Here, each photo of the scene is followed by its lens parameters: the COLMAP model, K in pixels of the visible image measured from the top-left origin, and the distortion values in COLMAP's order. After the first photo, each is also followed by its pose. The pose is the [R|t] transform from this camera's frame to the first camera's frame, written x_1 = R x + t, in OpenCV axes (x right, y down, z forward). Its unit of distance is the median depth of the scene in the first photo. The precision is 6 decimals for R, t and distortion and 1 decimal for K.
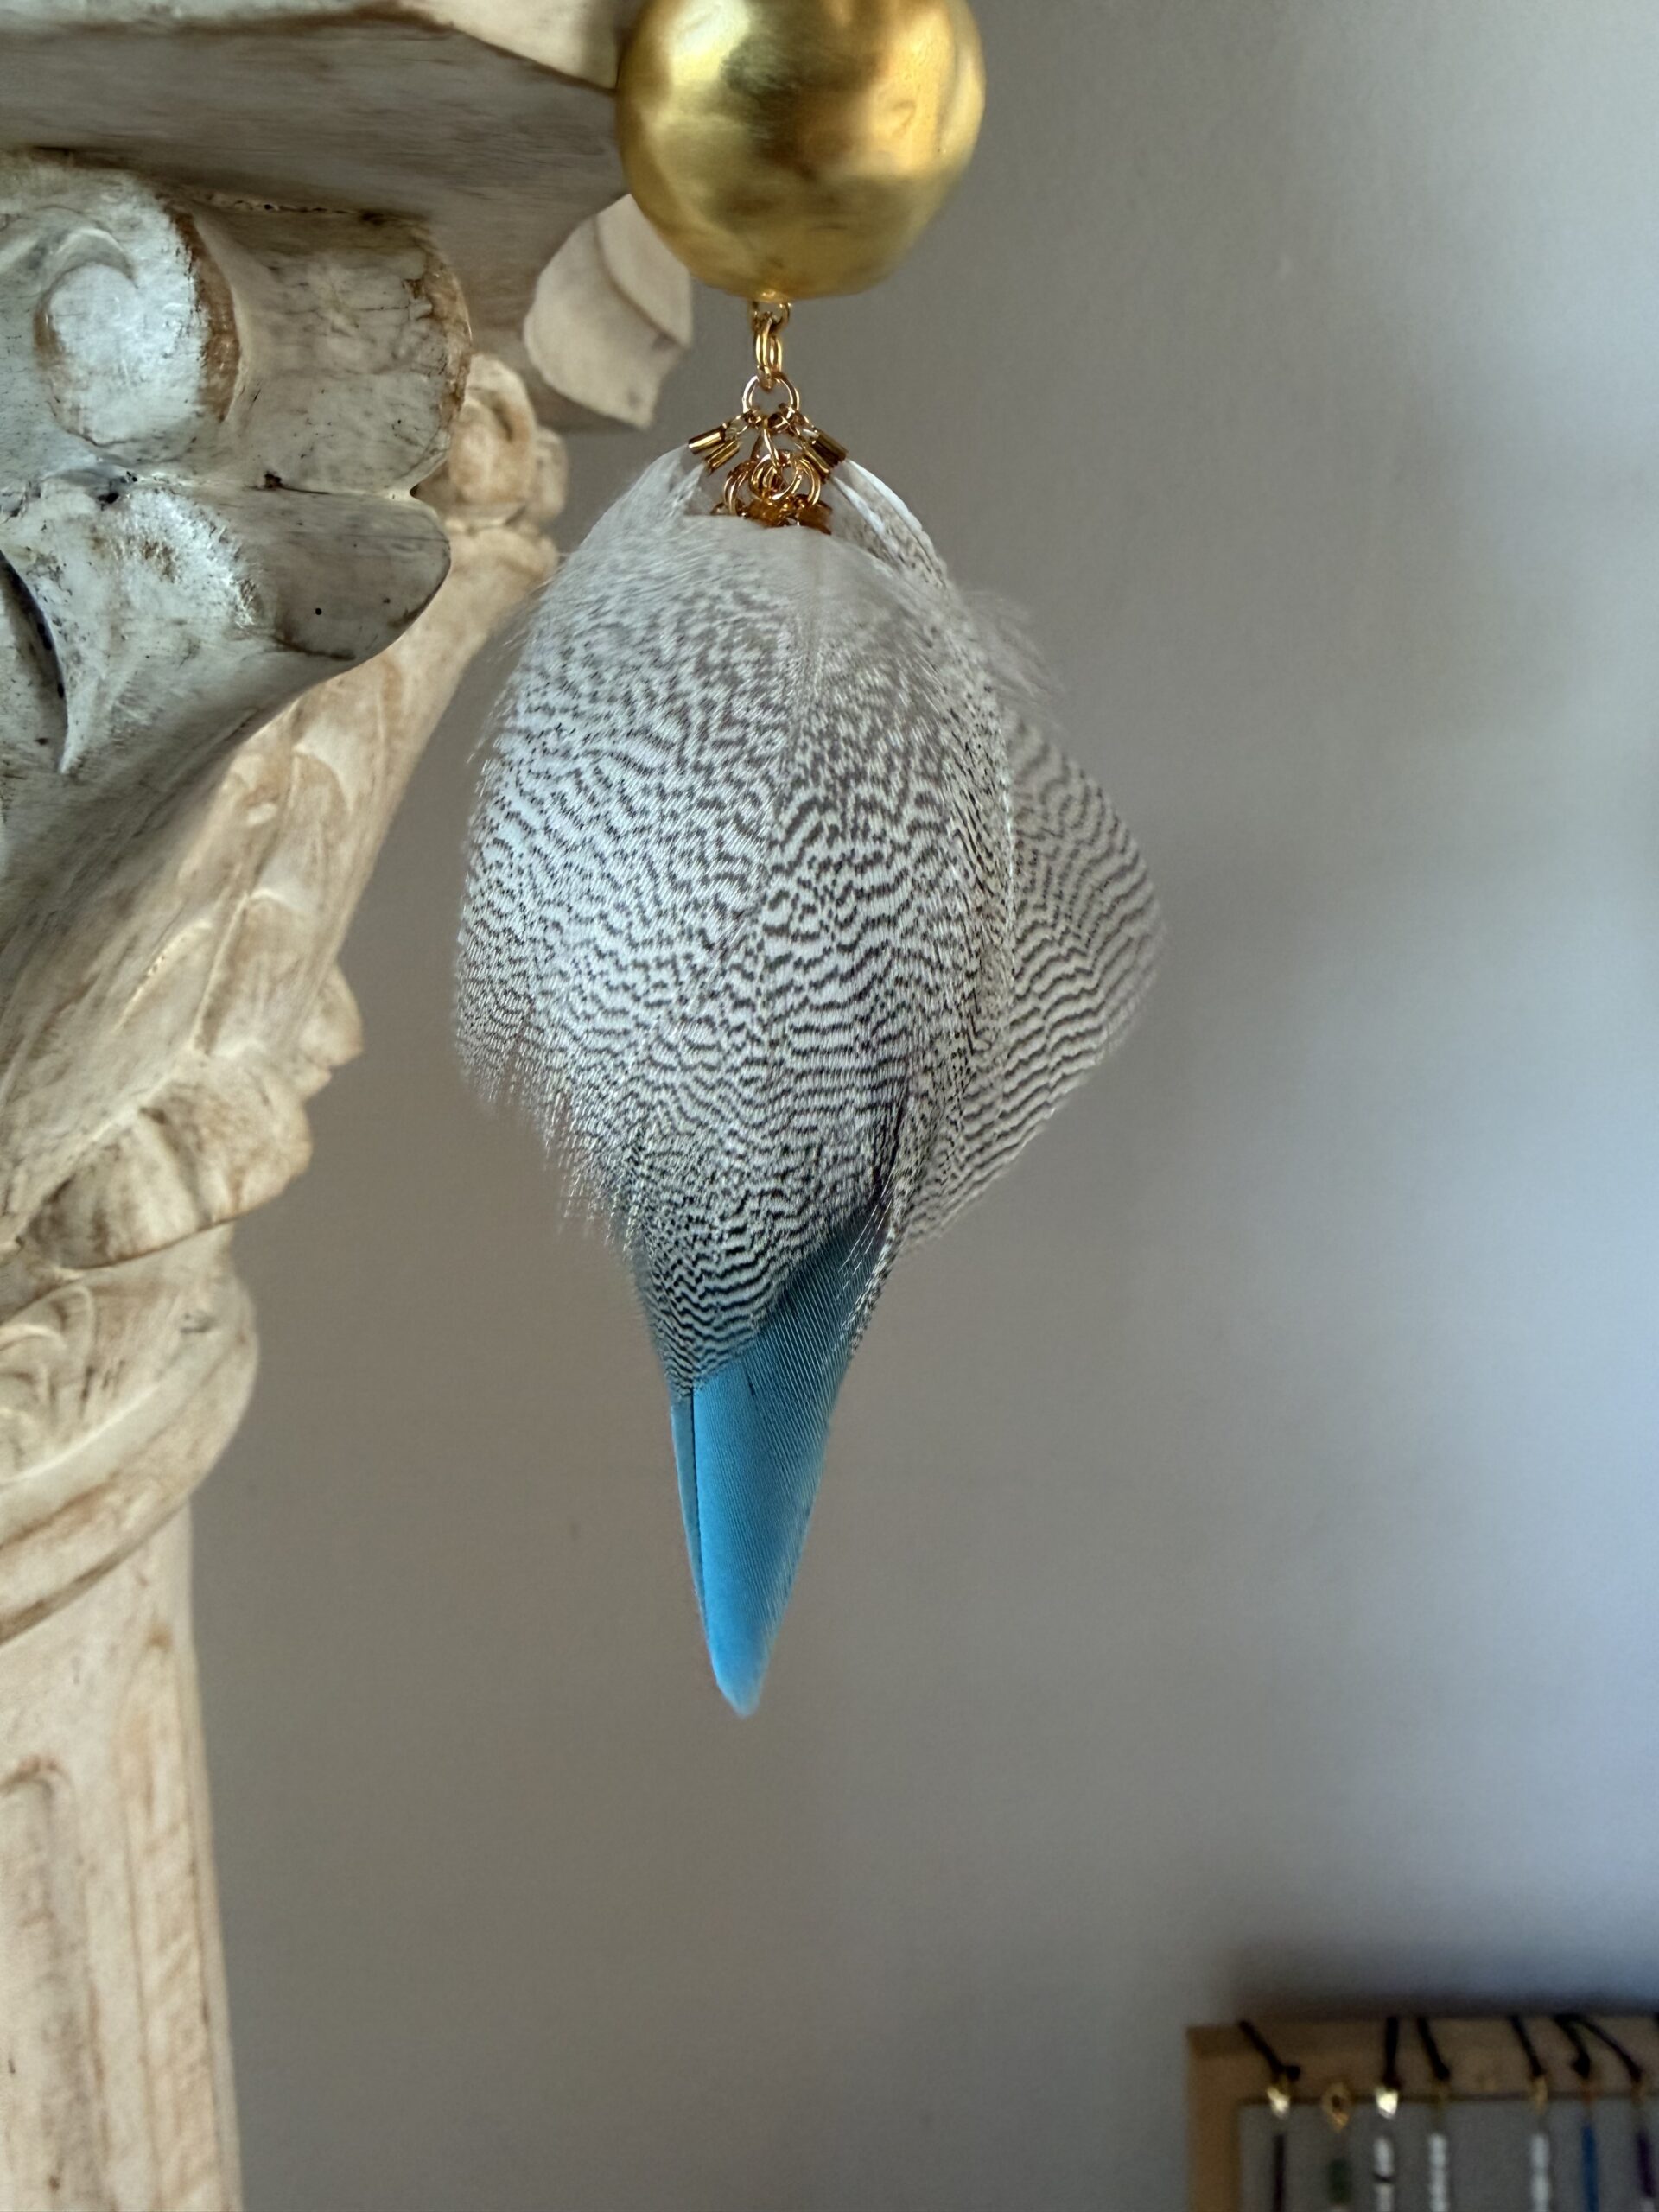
lens RADIAL K [[1722.7, 0, 821.9], [0, 1722.7, 942.4], [0, 0, 1]] dist [-0.015294, -0.002014]
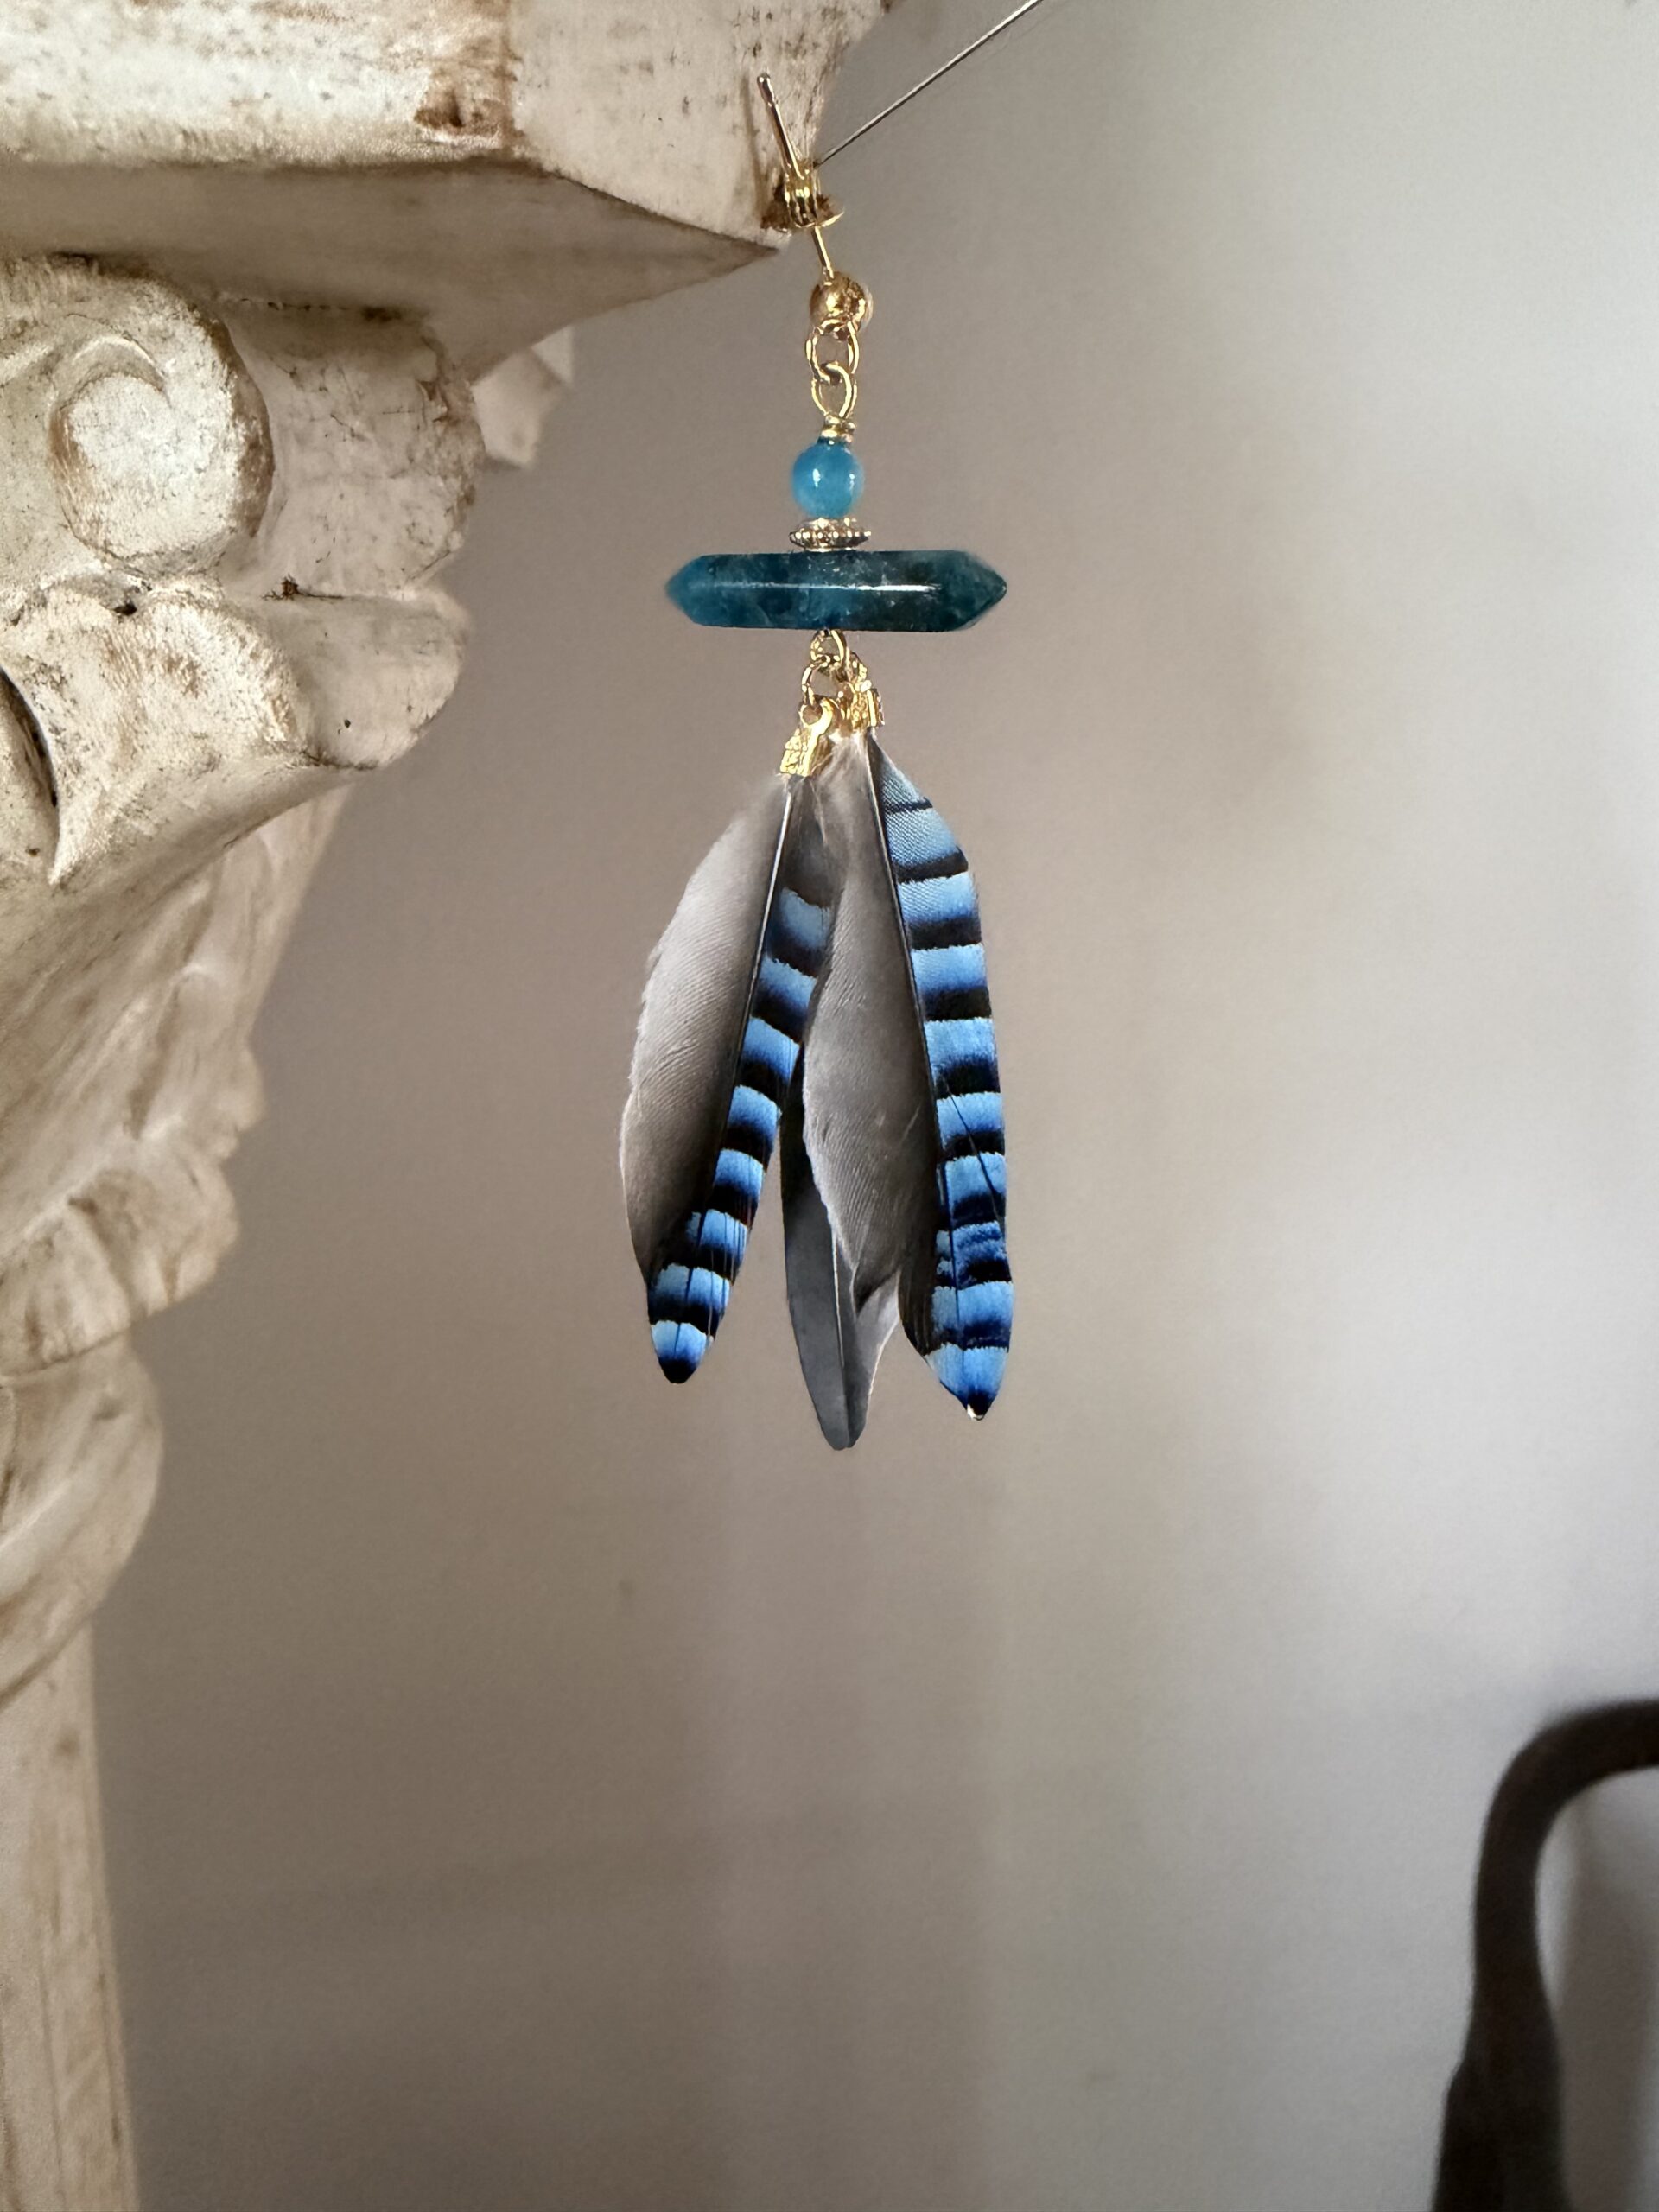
lens RADIAL K [[1713.4, 0, 818.8], [0, 1713.4, 896.8], [0, 0, 1]] dist [-0.004080, 0.002189]
pose [[0.994547, -0.021016, 0.102150, -0.123005], [0.023770, 0.999384, -0.025816, -0.060187], [-0.101544, 0.028103, 0.994434, 0.007118]]
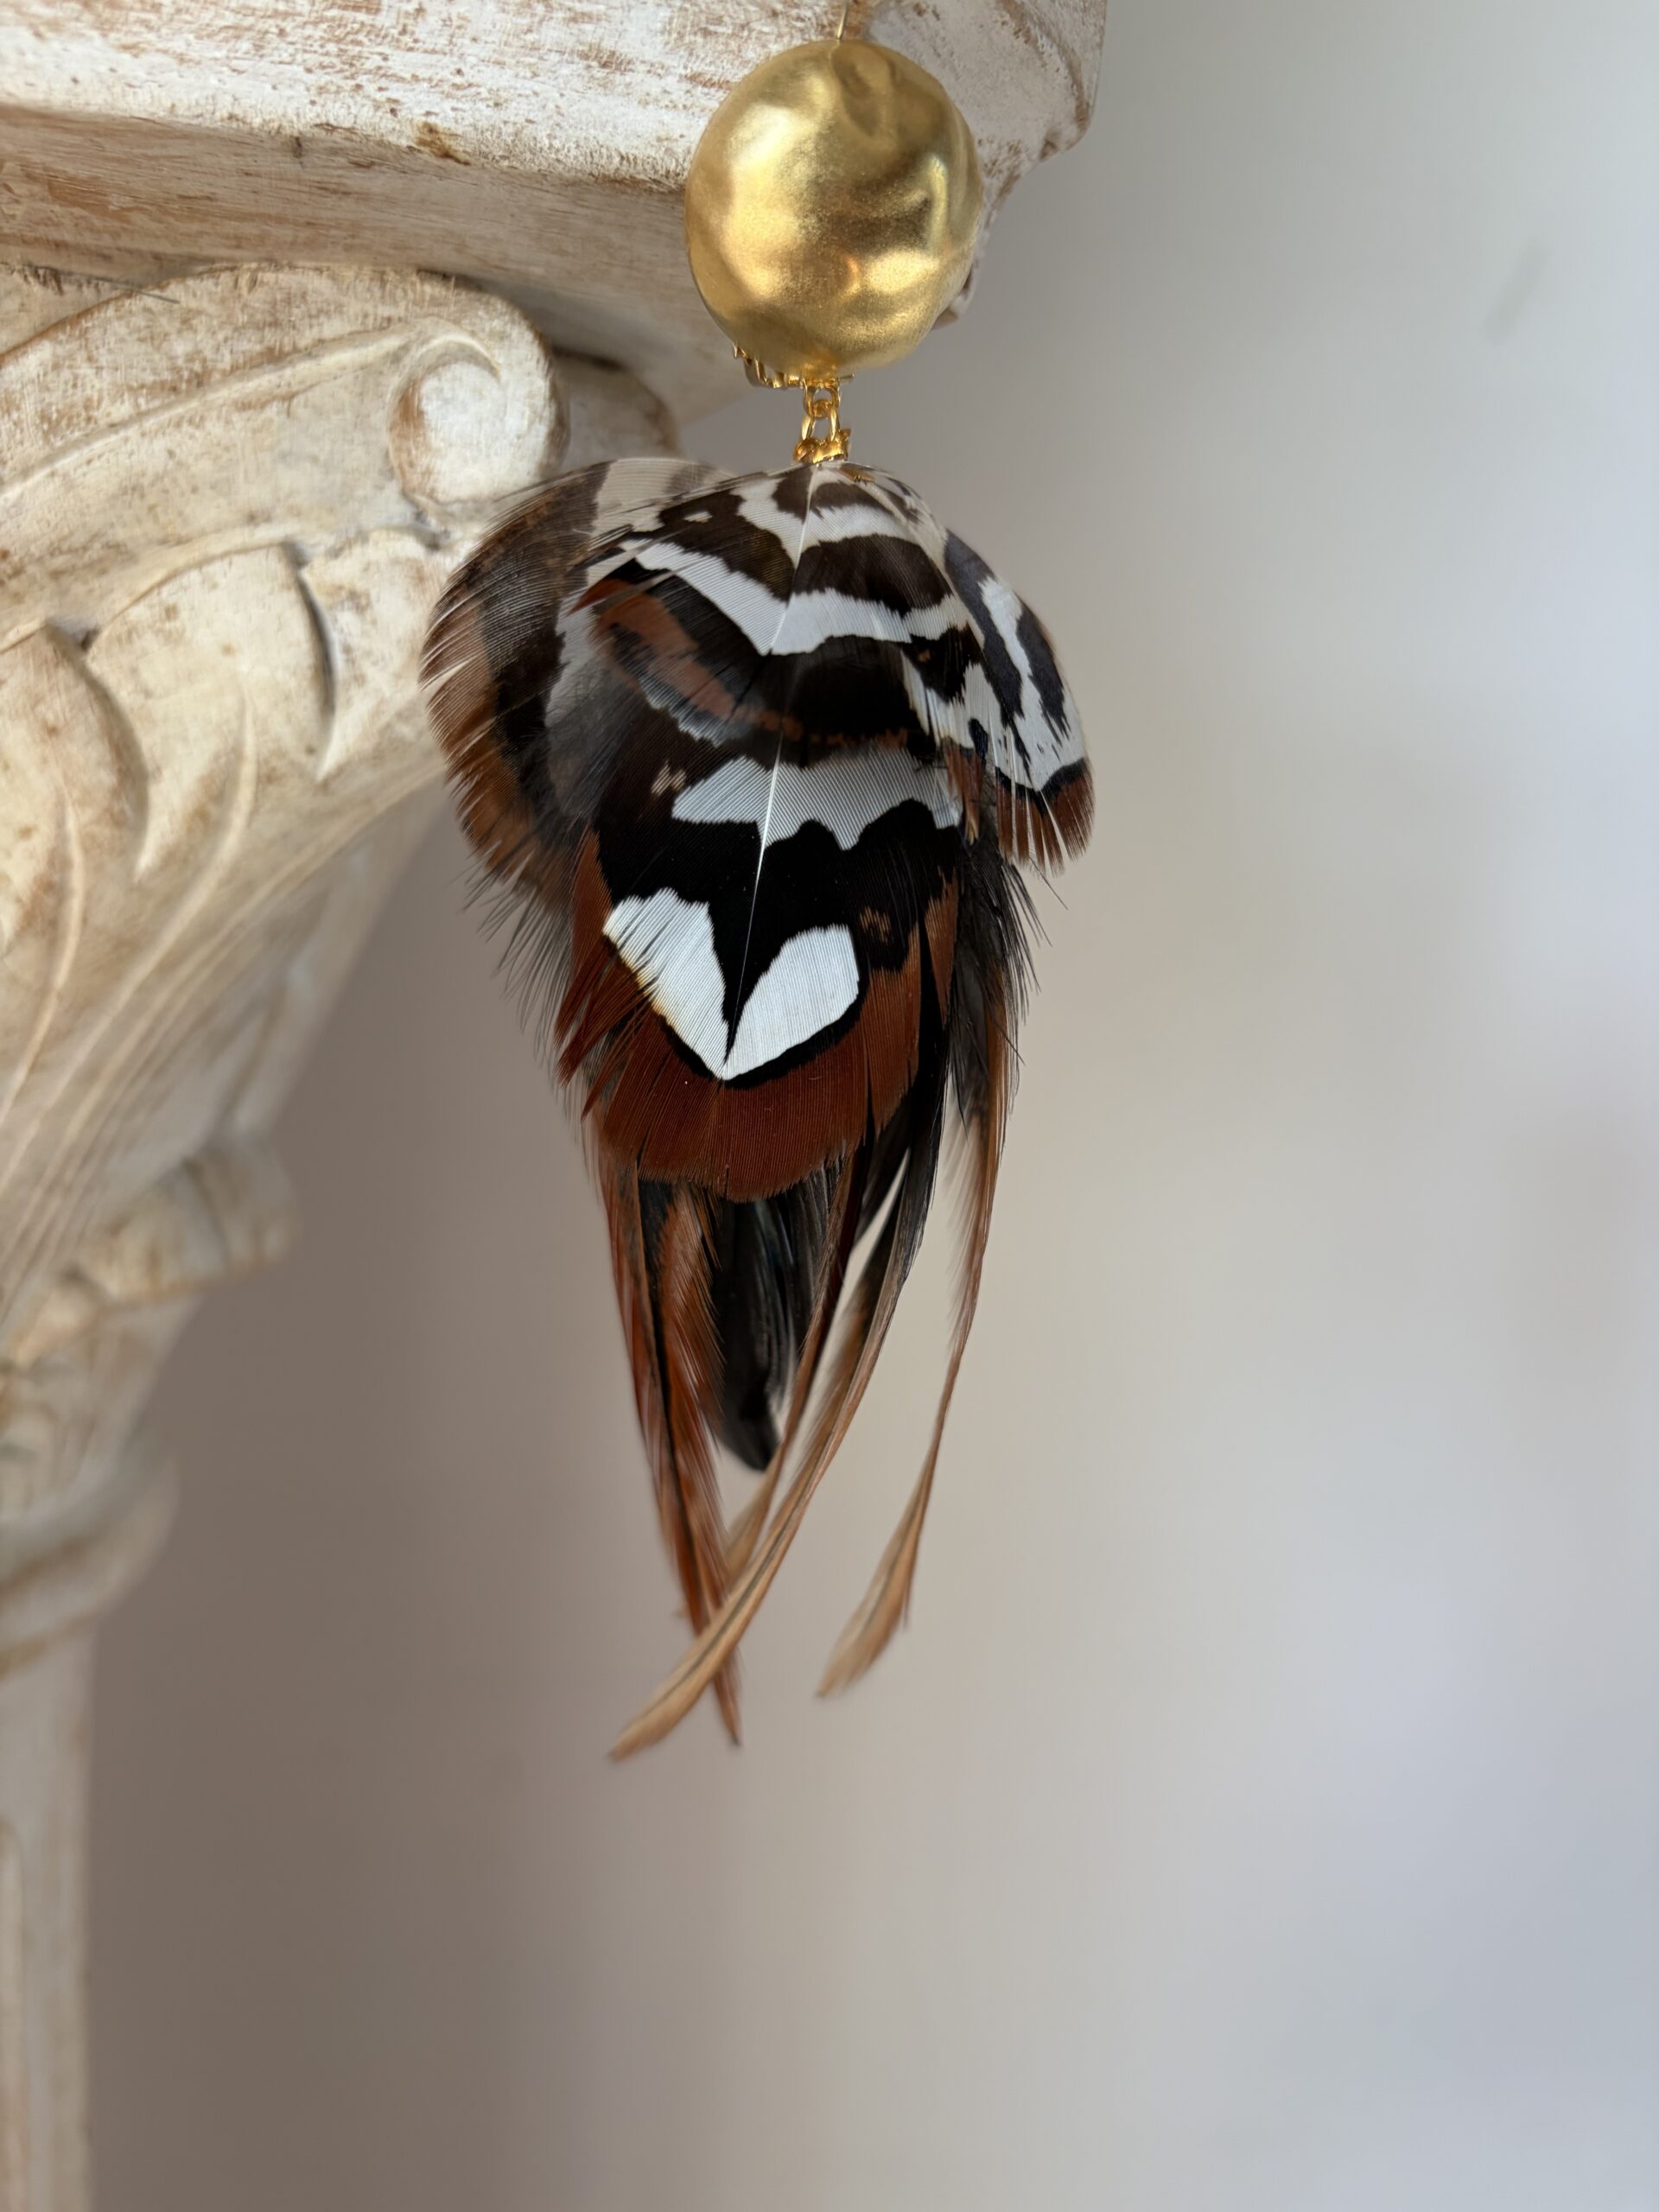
lens RADIAL K [[1743.3, 0, 829.5], [0, 1743.3, 1106.0], [0, 0, 1]] dist [0.041402, -0.111201]
pose [[0.978883, 0.036073, 0.201211, -0.357314], [-0.019552, 0.996316, -0.083497, 0.237762], [-0.203482, 0.077799, 0.975983, -0.265539]]
